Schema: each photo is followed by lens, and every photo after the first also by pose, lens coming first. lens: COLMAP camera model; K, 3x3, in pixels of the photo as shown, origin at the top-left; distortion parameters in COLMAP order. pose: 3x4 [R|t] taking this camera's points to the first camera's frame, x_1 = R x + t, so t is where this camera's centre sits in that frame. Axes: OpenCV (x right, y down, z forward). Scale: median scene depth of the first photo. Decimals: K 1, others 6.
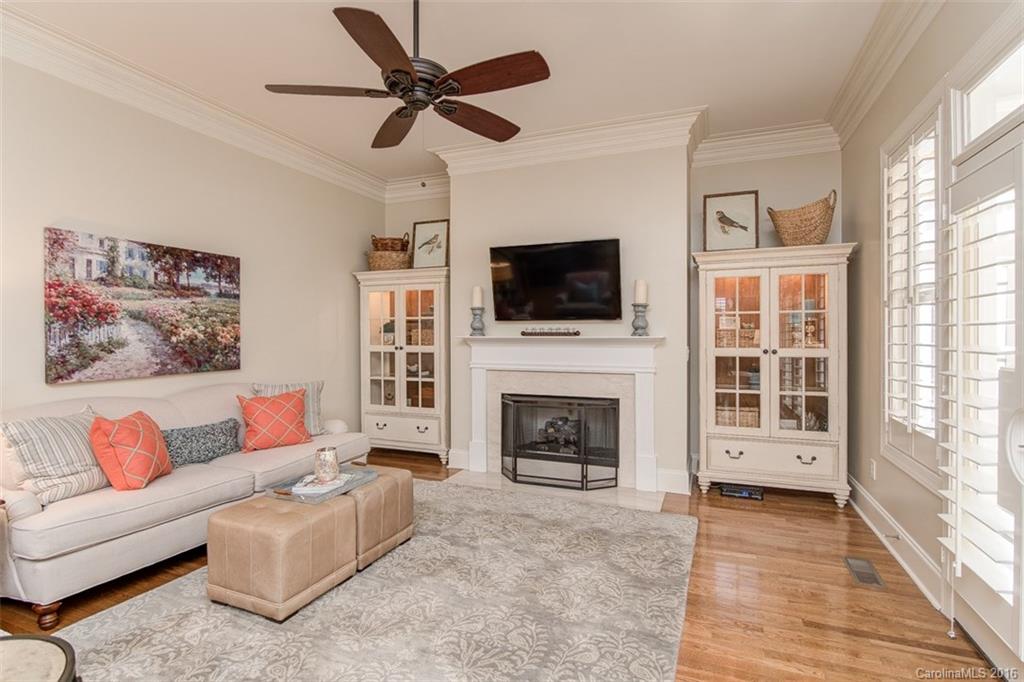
lens RADIAL K [[469.9, 0, 479.7], [0, 469.9, 336.0], [0, 0, 1]] dist [0.005986, 0.002221]
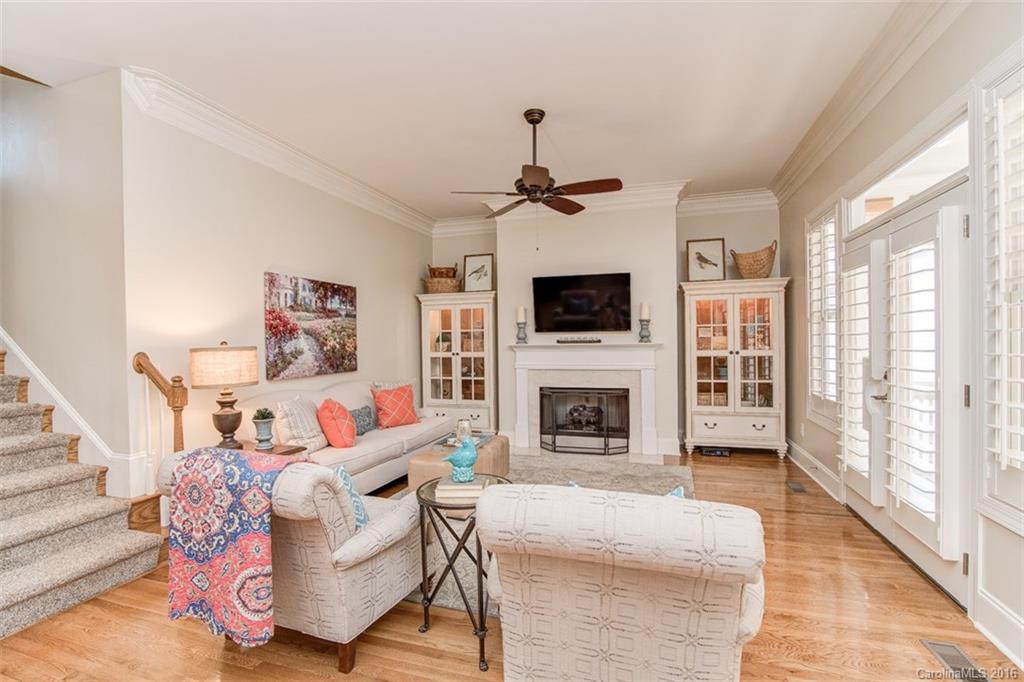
lens RADIAL K [[469.9, 0, 475.5], [0, 469.9, 346.4], [0, 0, 1]] dist [0.005986, 0.002221]
pose [[0.995781, -0.011741, 0.091004, -0.305804], [0.011296, 0.999922, 0.005410, -0.002143], [-0.091060, -0.004359, 0.995836, -0.363416]]
